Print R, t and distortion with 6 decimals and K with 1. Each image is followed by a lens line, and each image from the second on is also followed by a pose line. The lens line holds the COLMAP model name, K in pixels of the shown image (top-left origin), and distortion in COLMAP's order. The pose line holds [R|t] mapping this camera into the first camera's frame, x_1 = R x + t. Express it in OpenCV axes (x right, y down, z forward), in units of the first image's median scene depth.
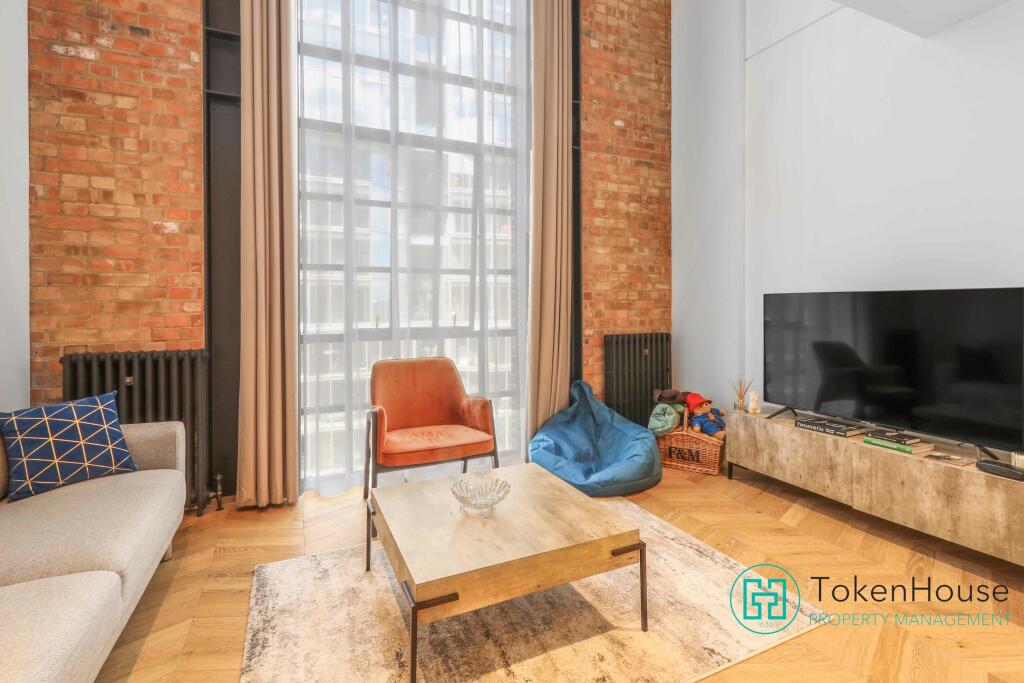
lens RADIAL K [[479.5, 0, 519.8], [0, 479.5, 306.0], [0, 0, 1]] dist [0.001134, 0.000481]
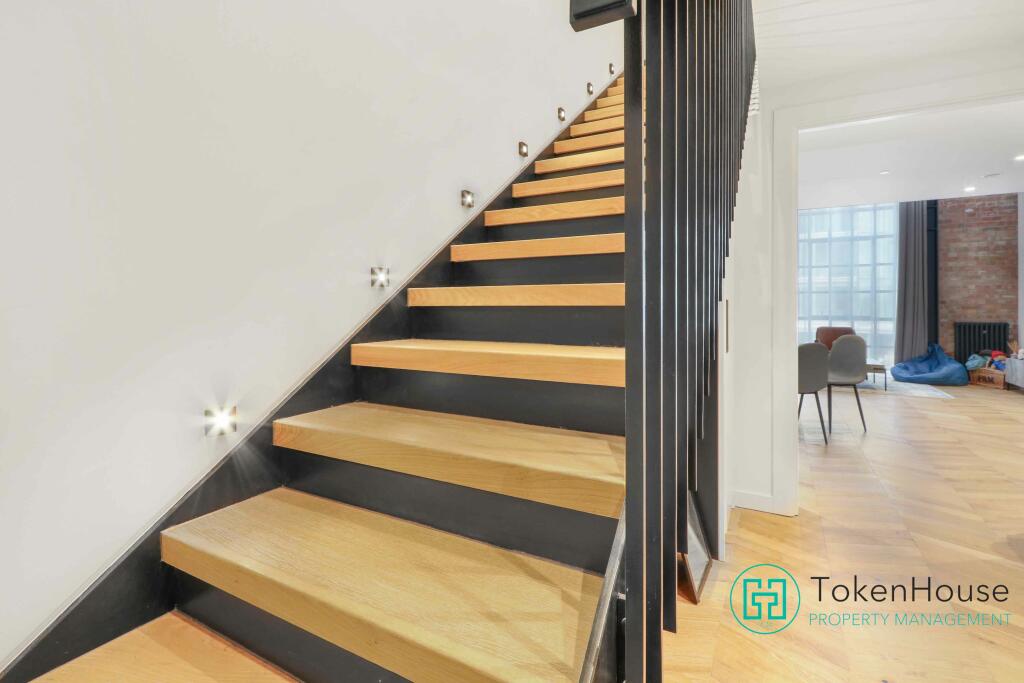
lens RADIAL K [[479.5, 0, 511.3], [0, 479.5, 305.1], [0, 0, 1]] dist [0.001134, 0.000481]
pose [[0.583378, 0.004684, -0.812188, 0.701837], [-0.004062, 0.999988, 0.002849, -0.007330], [0.812191, 0.001637, 0.583389, -1.585939]]
